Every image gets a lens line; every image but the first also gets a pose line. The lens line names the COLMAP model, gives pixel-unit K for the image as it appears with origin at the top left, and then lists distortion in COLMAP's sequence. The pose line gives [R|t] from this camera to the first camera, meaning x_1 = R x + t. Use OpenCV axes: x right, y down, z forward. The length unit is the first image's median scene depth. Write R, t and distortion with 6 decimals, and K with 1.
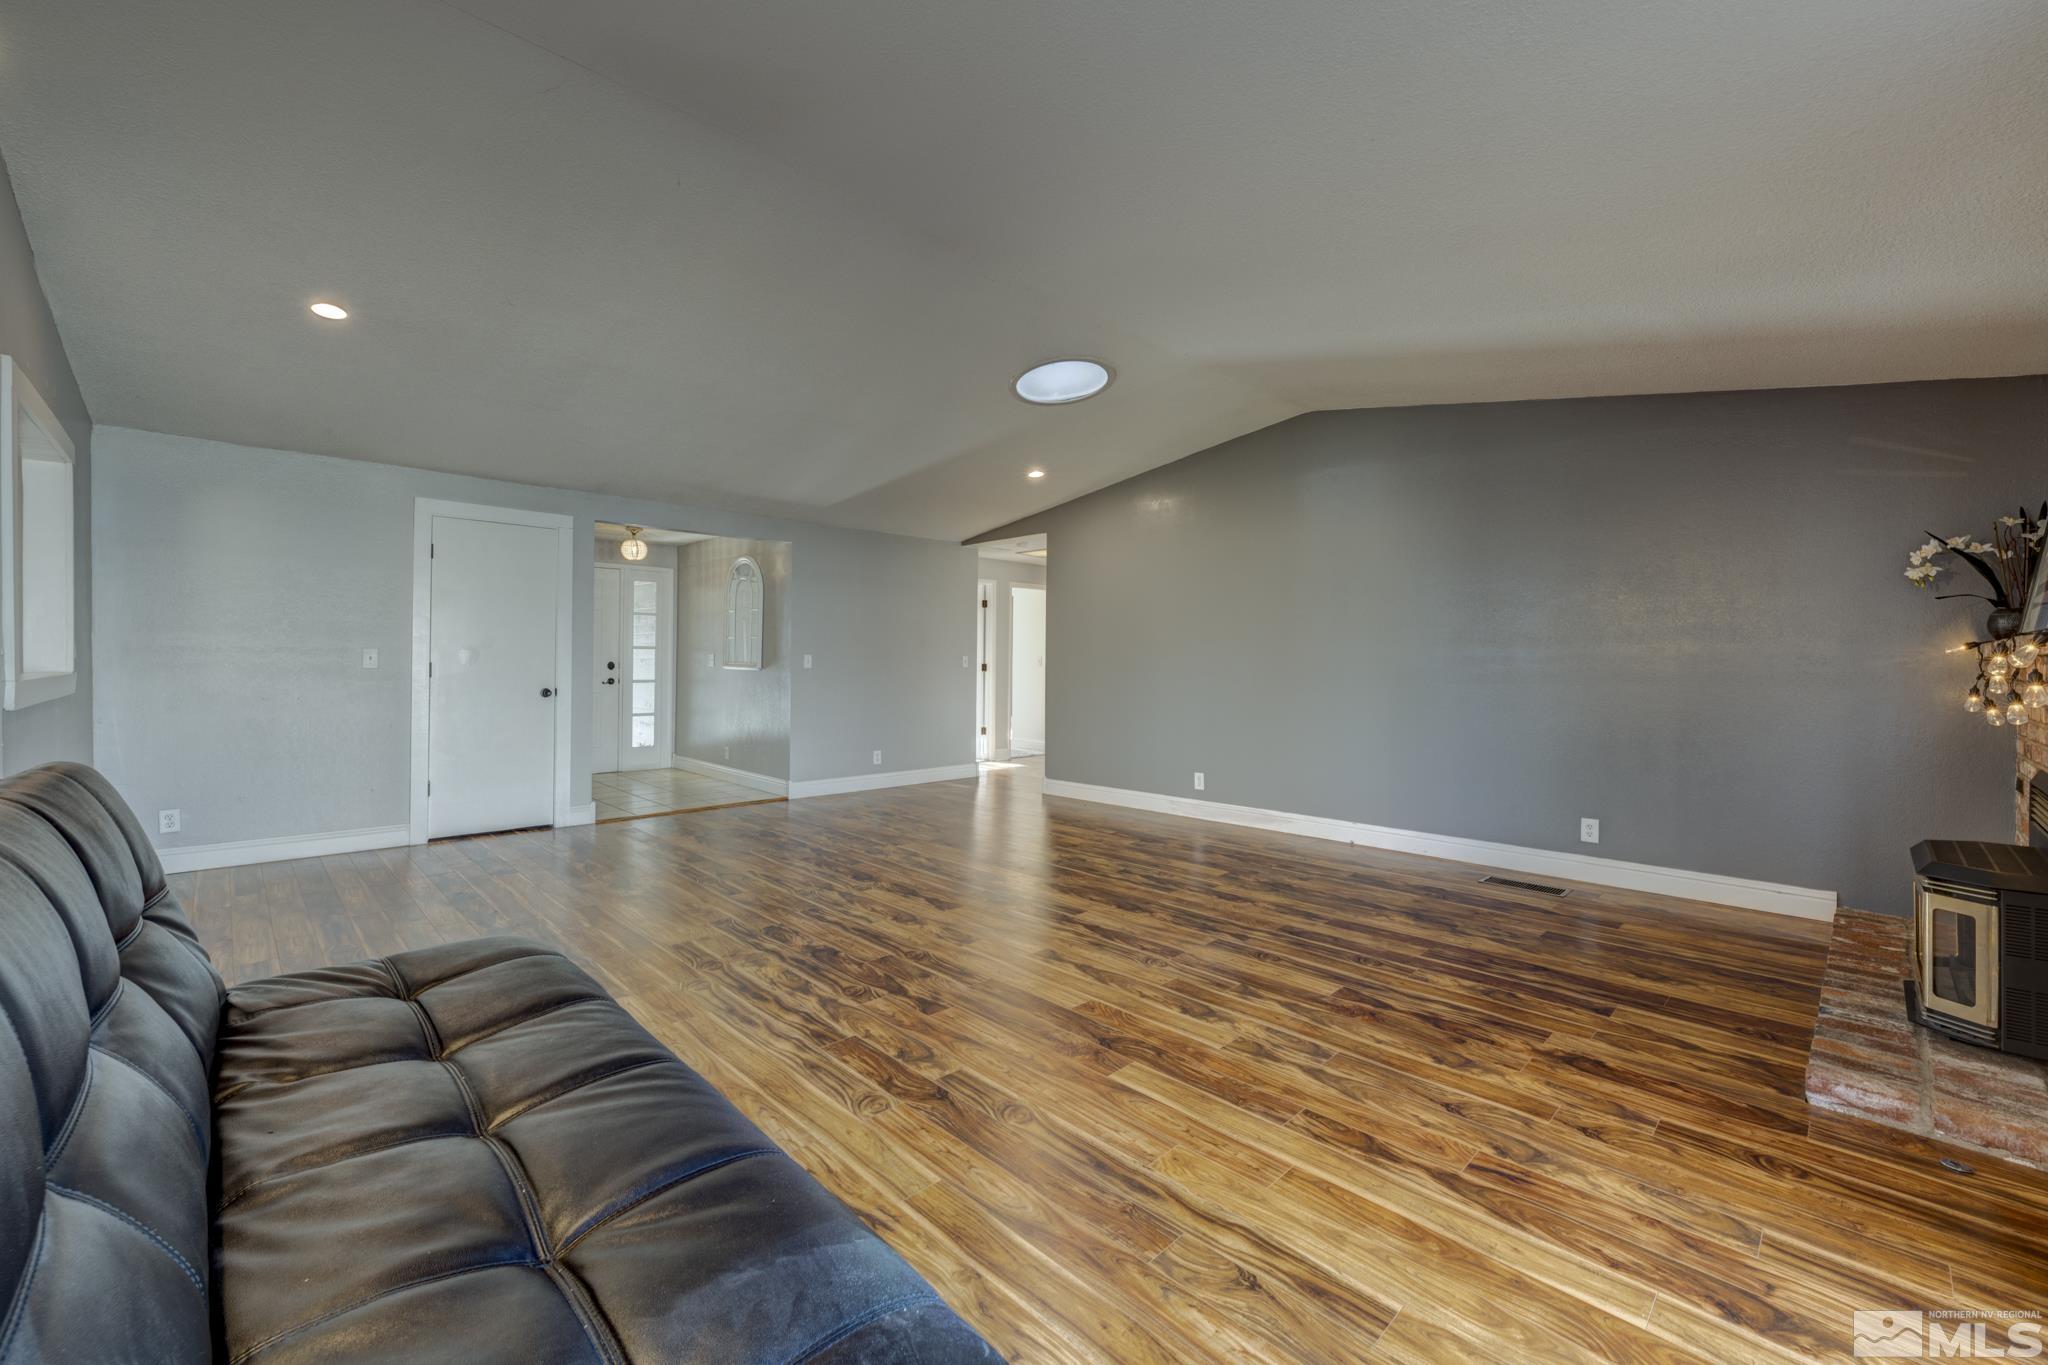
lens RADIAL K [[843.5, 0, 1024.0], [0, 843.5, 682.5], [0, 0, 1]] dist [-0.001436, -0.000301]
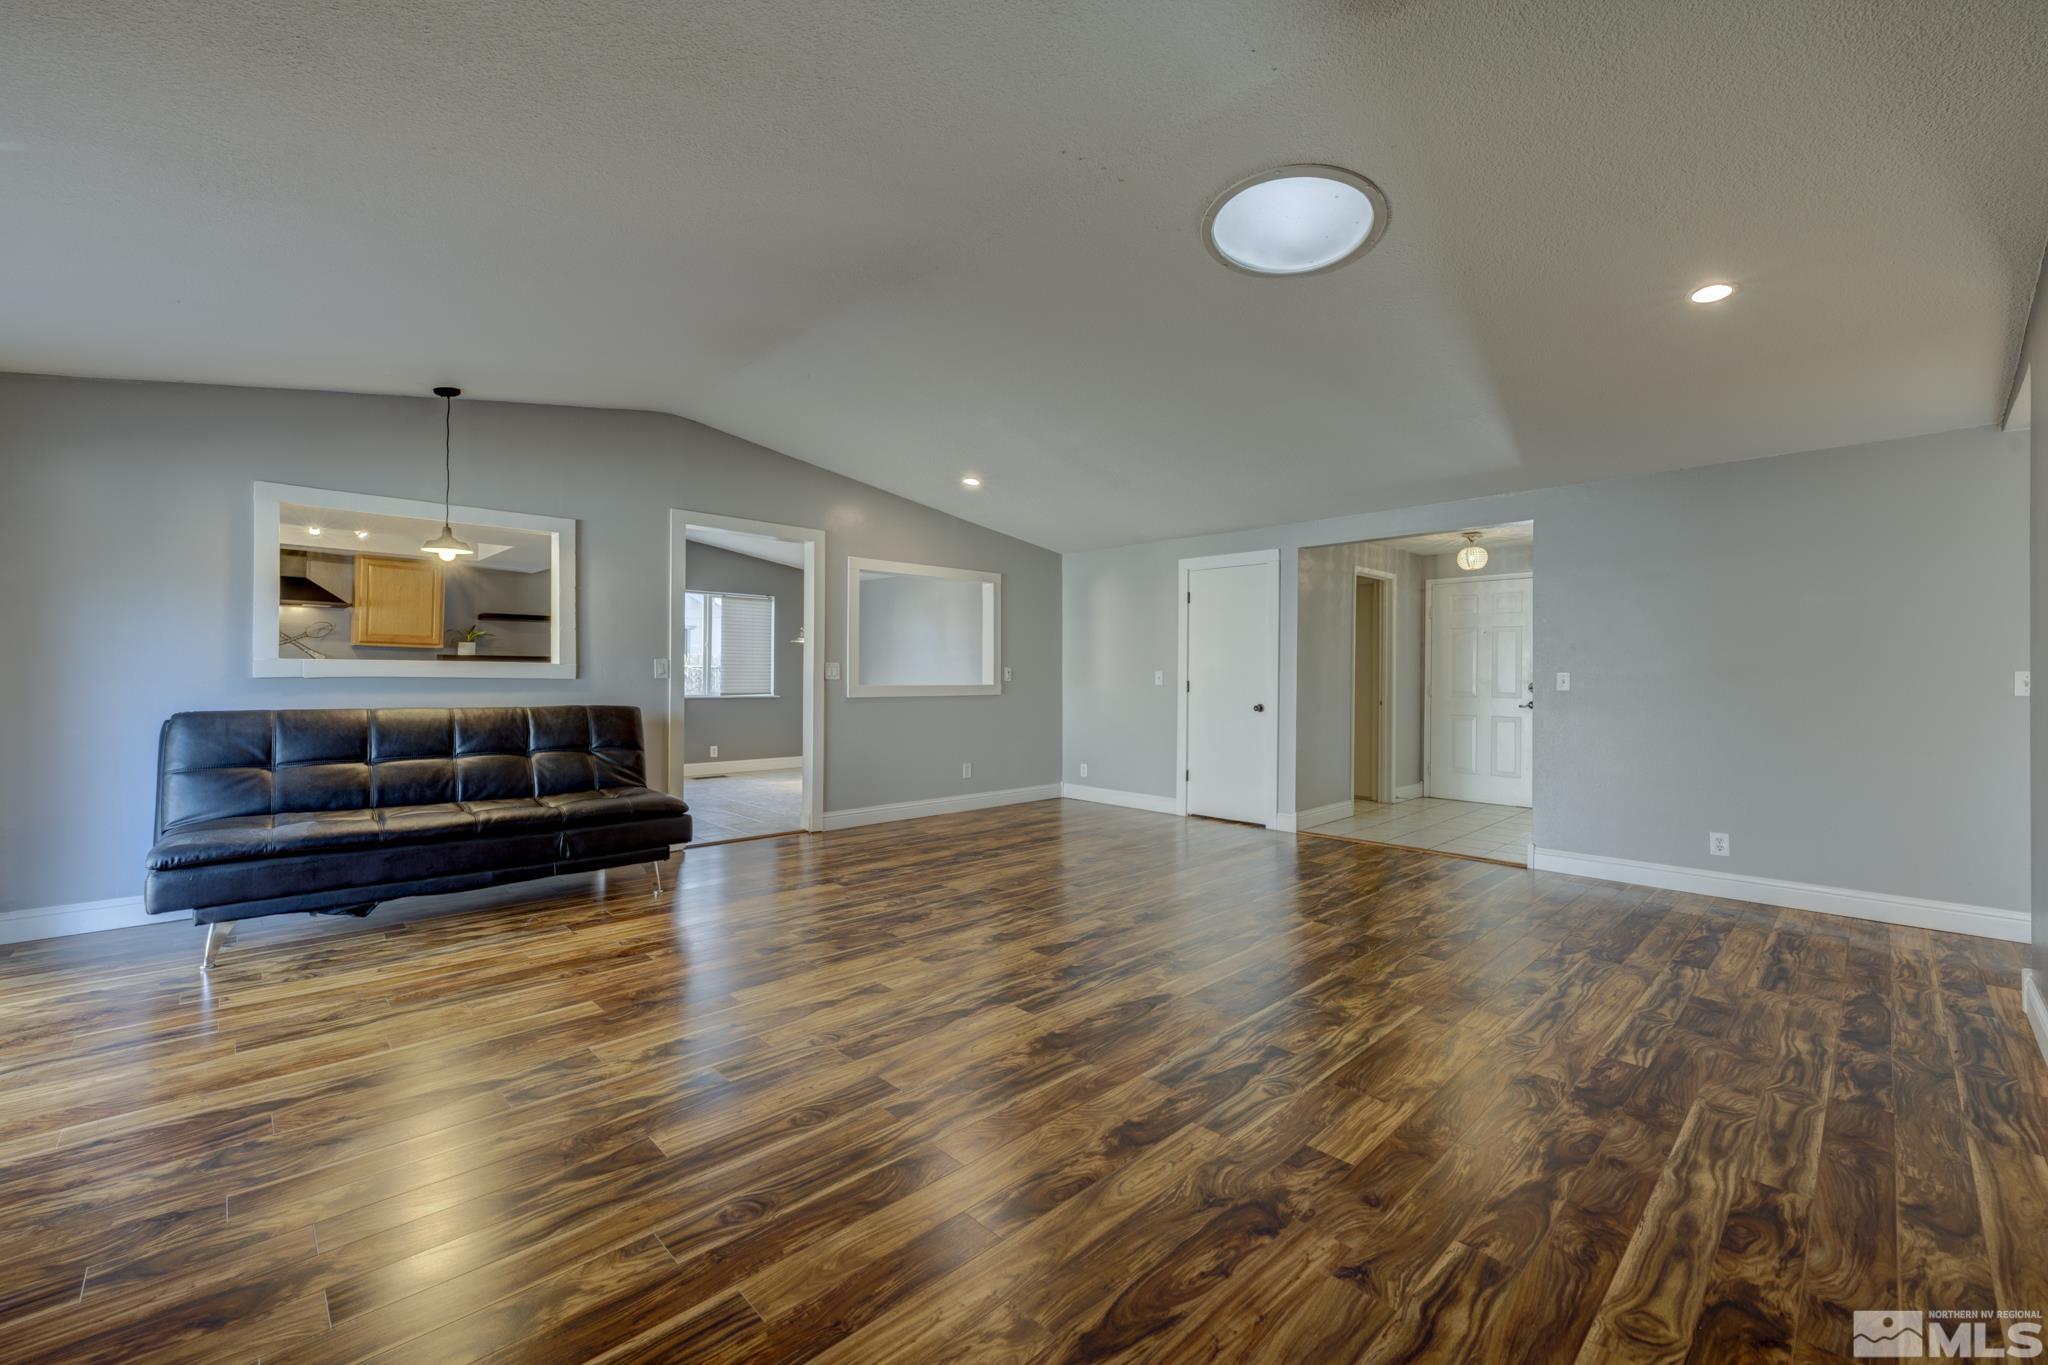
lens RADIAL K [[816.6, 0, 997.5], [0, 816.6, 675.5], [0, 0, 1]] dist [-0.001184, 0.000336]
pose [[-0.024755, -0.008729, -0.999655, 1.024094], [-0.030610, 0.999500, -0.007970, -0.020569], [0.999225, 0.030402, -0.025010, 1.272197]]
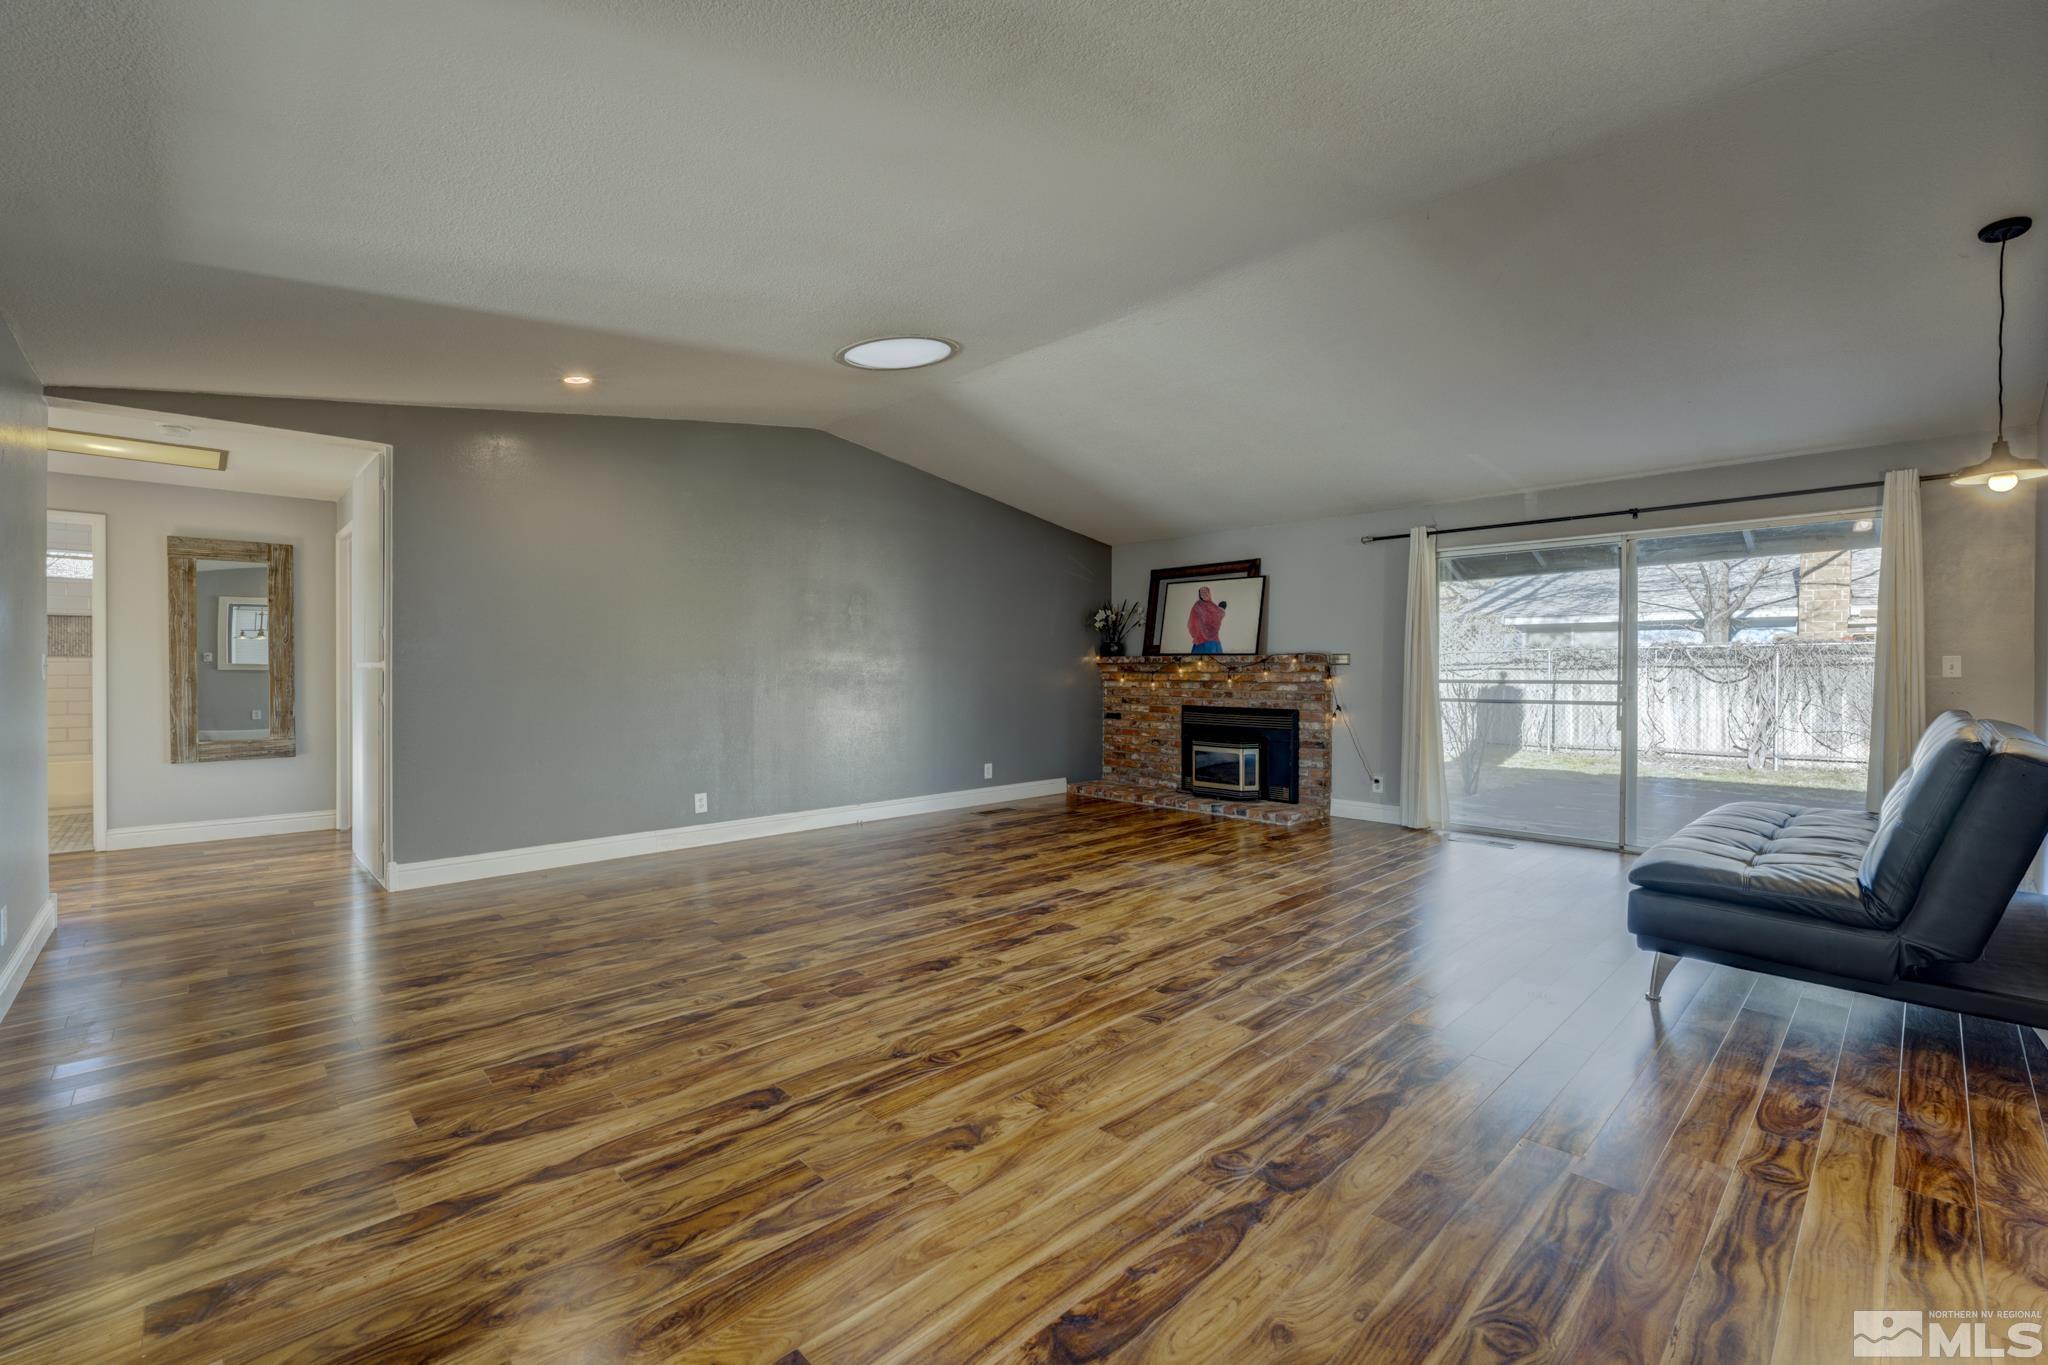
lens RADIAL K [[862.7, 0, 1024.0], [0, 862.7, 682.5], [0, 0, 1]] dist [-0.000141, -0.000108]
pose [[-0.002648, -0.024167, 0.999704, -1.380567], [0.022367, 0.999456, 0.024220, -0.040124], [-0.999746, 0.022424, -0.002106, 1.378063]]
